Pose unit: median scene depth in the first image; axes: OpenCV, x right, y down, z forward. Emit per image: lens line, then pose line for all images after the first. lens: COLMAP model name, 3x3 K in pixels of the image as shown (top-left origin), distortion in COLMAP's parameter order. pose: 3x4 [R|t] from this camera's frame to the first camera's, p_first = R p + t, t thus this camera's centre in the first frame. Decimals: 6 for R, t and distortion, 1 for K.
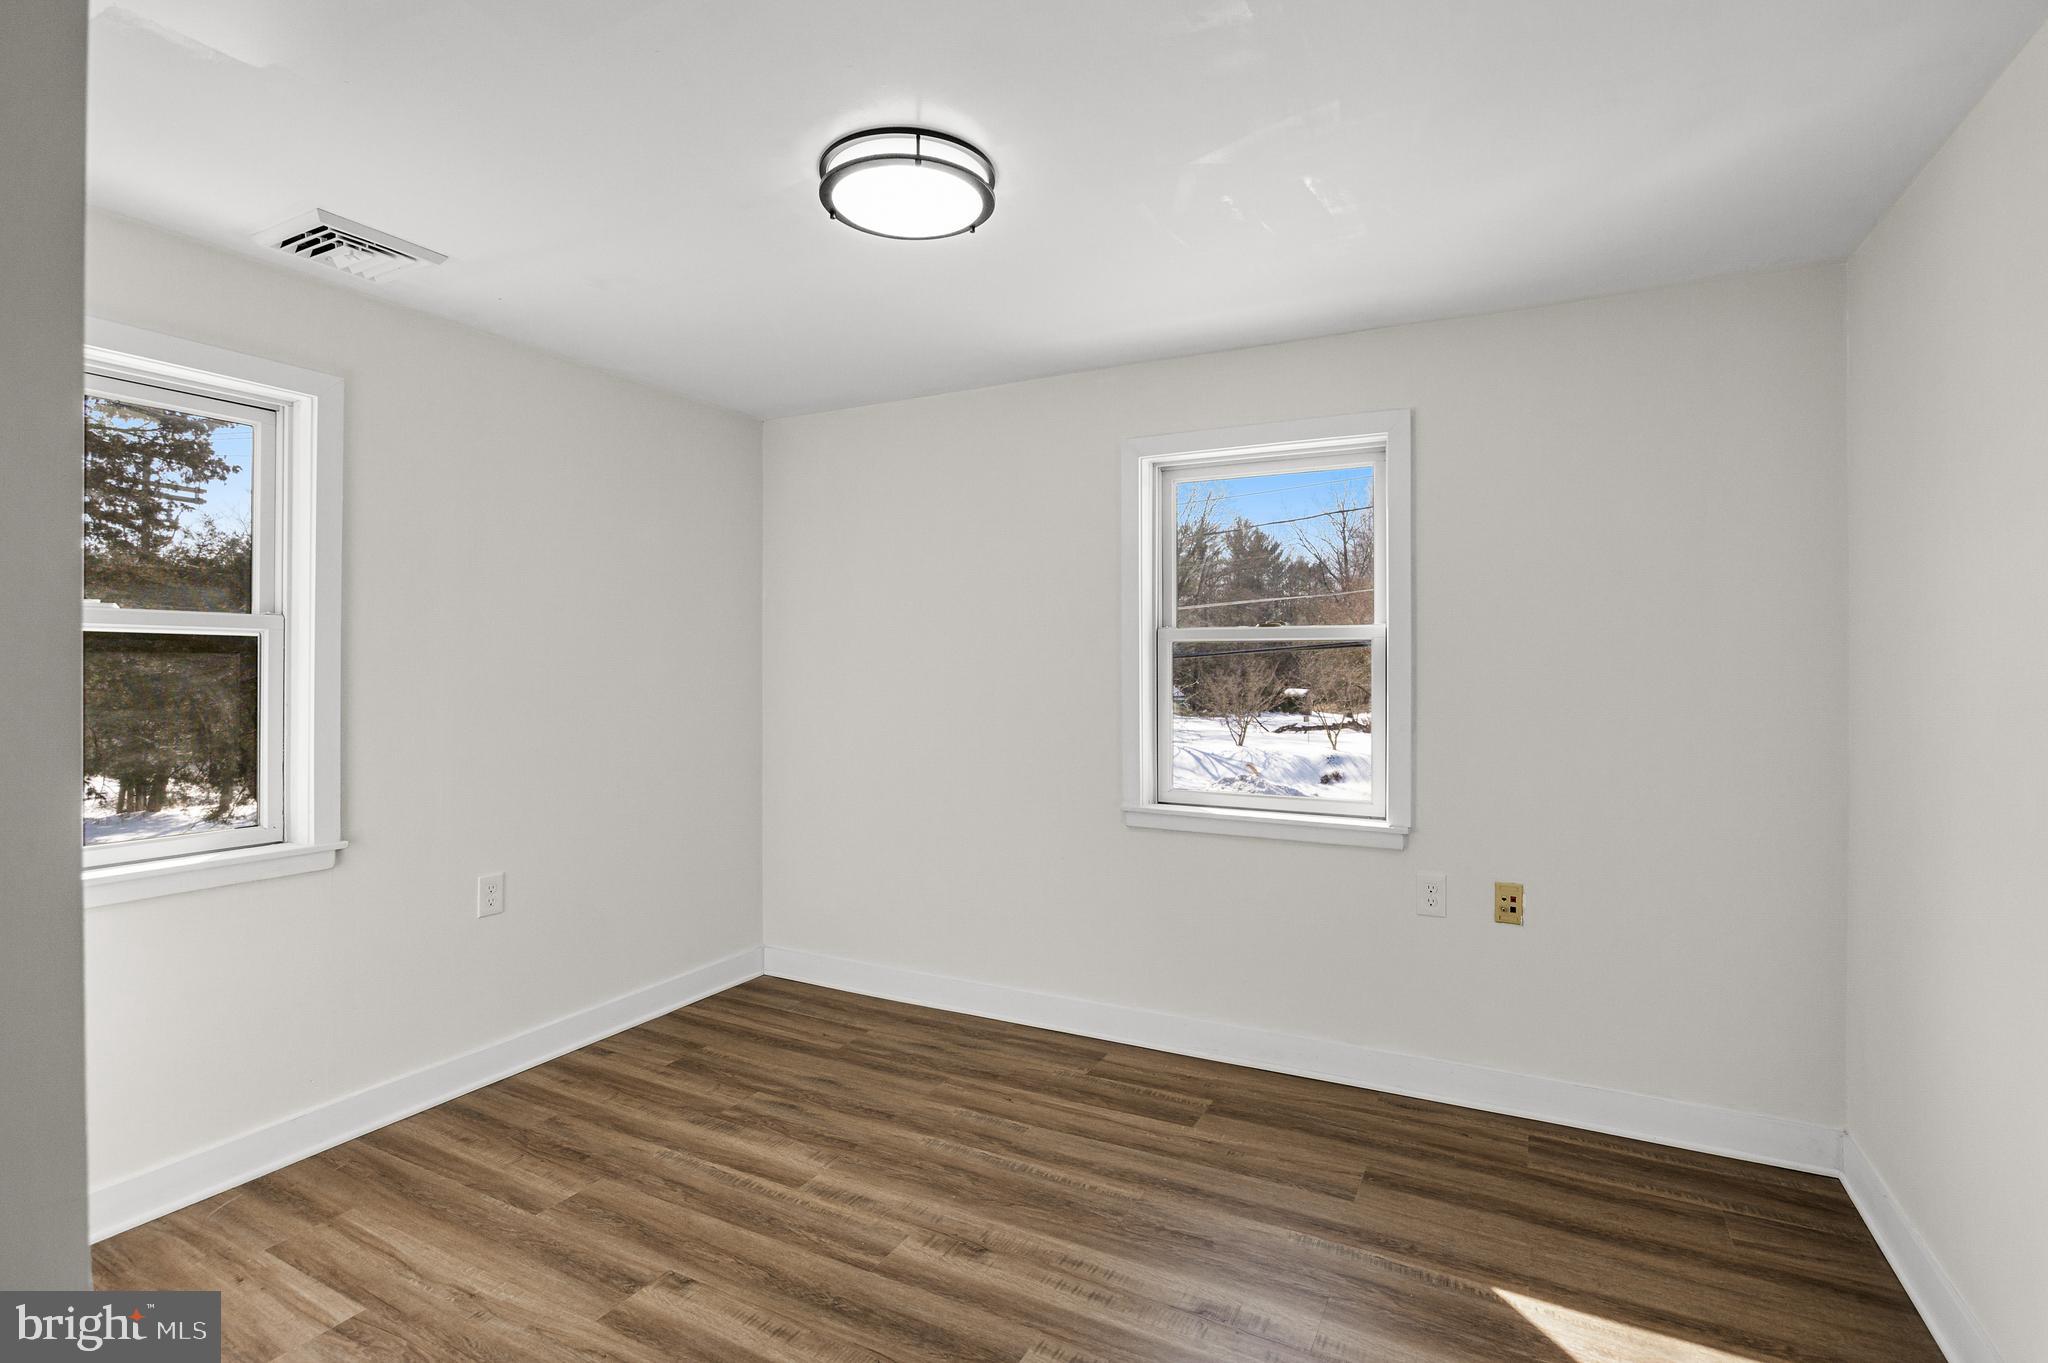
lens RADIAL K [[955.7, 0, 1040.4], [0, 955.7, 673.1], [0, 0, 1]] dist [-0.009904, 0.000350]
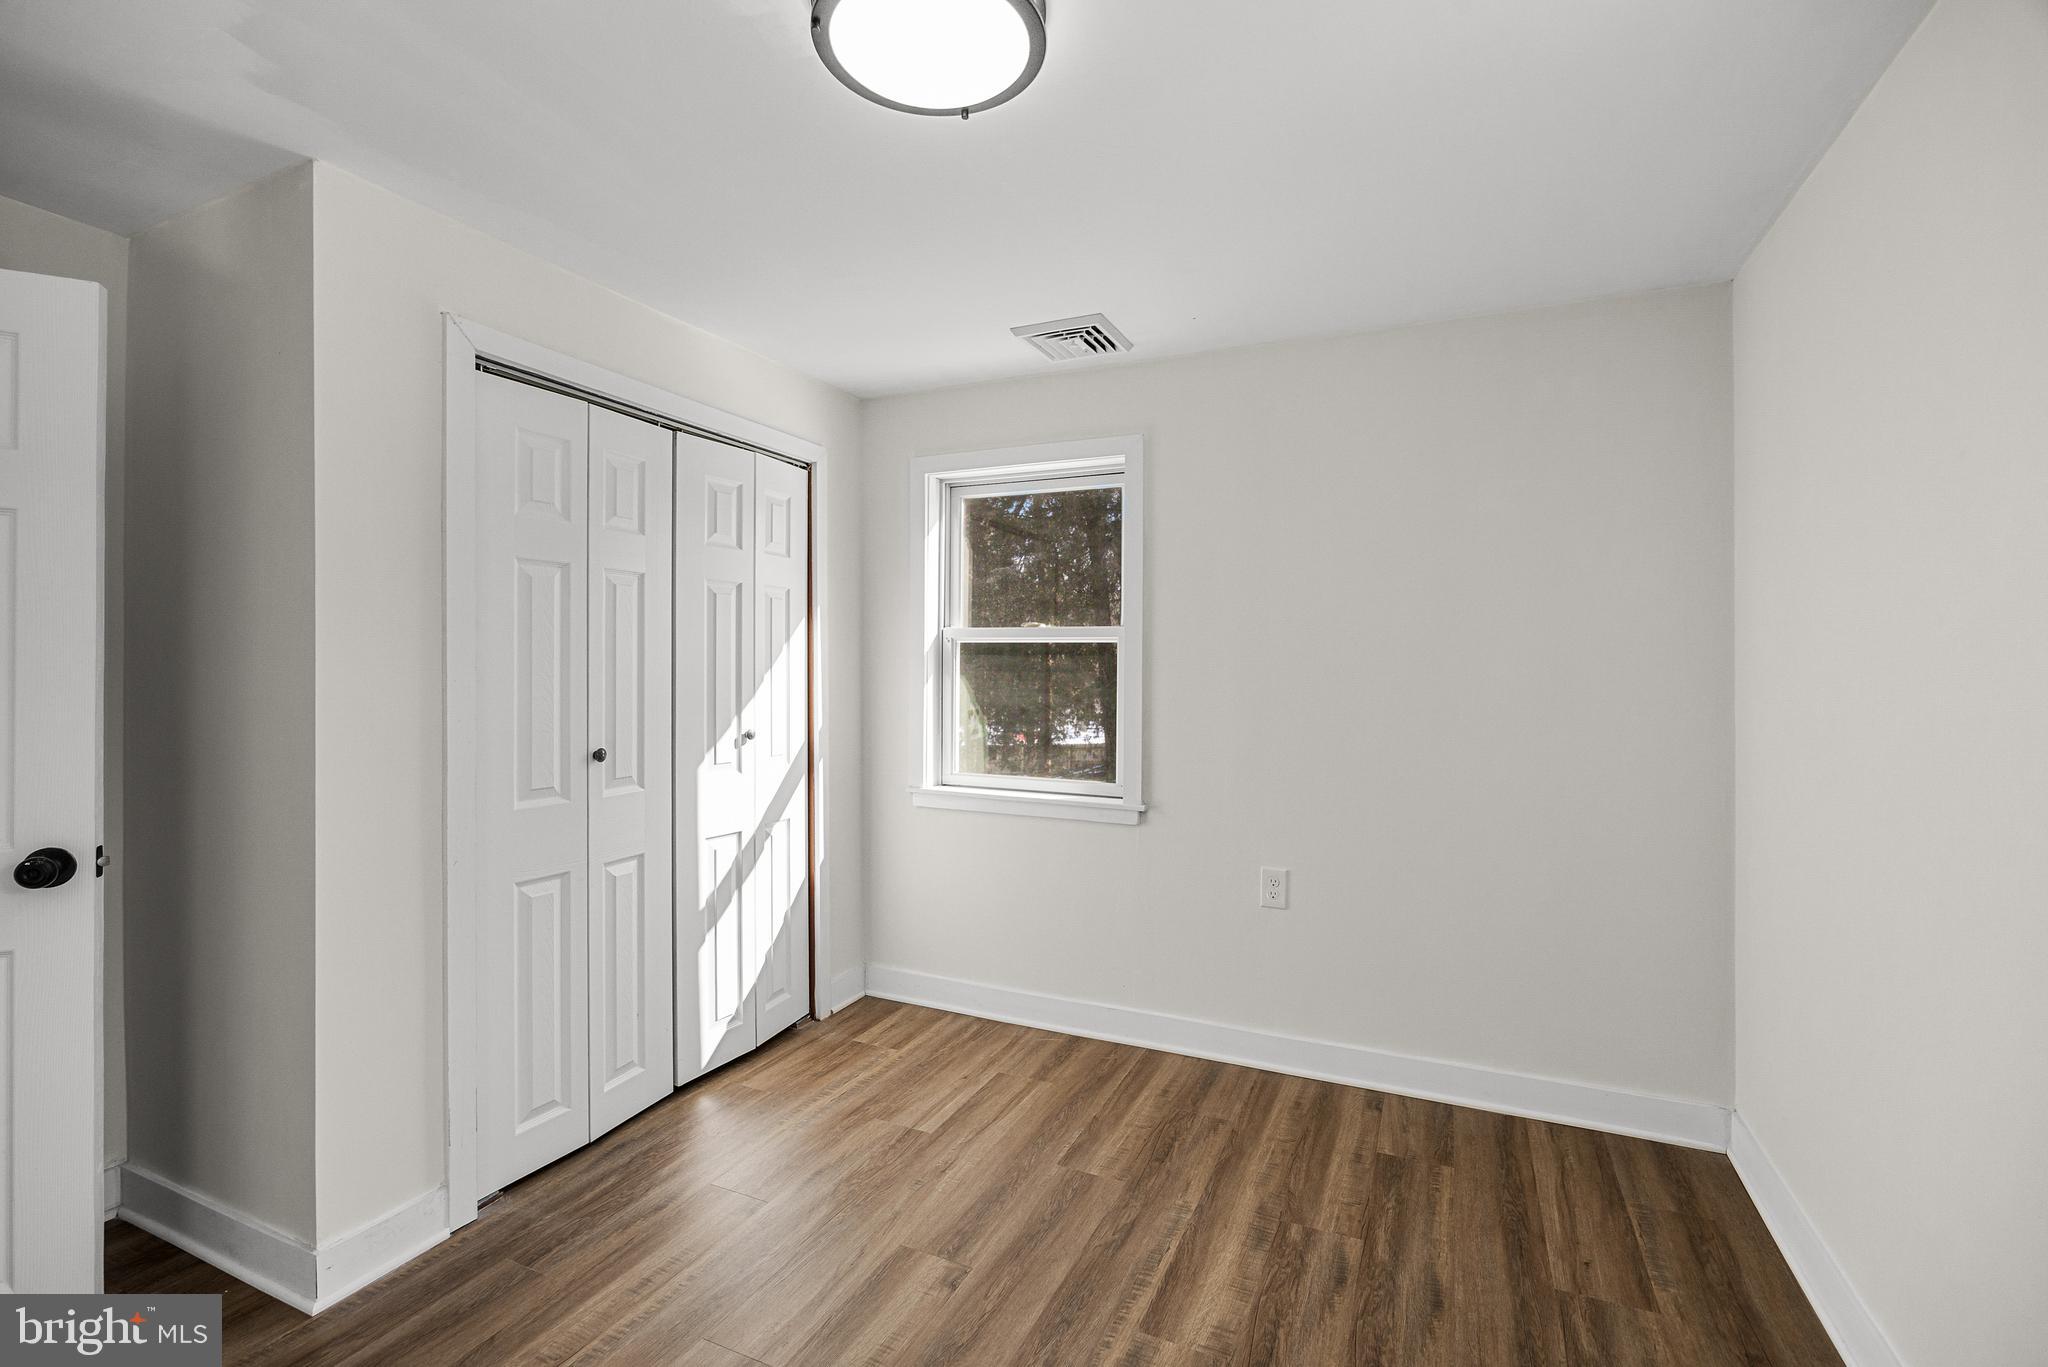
lens RADIAL K [[896.2, 0, 1031.4], [0, 896.2, 670.2], [0, 0, 1]] dist [-0.005655, -0.000842]
pose [[0.051429, 0.011095, -0.998615, 0.421810], [-0.011093, 0.999883, 0.010538, -0.011768], [0.998615, 0.010536, 0.051546, 0.772459]]
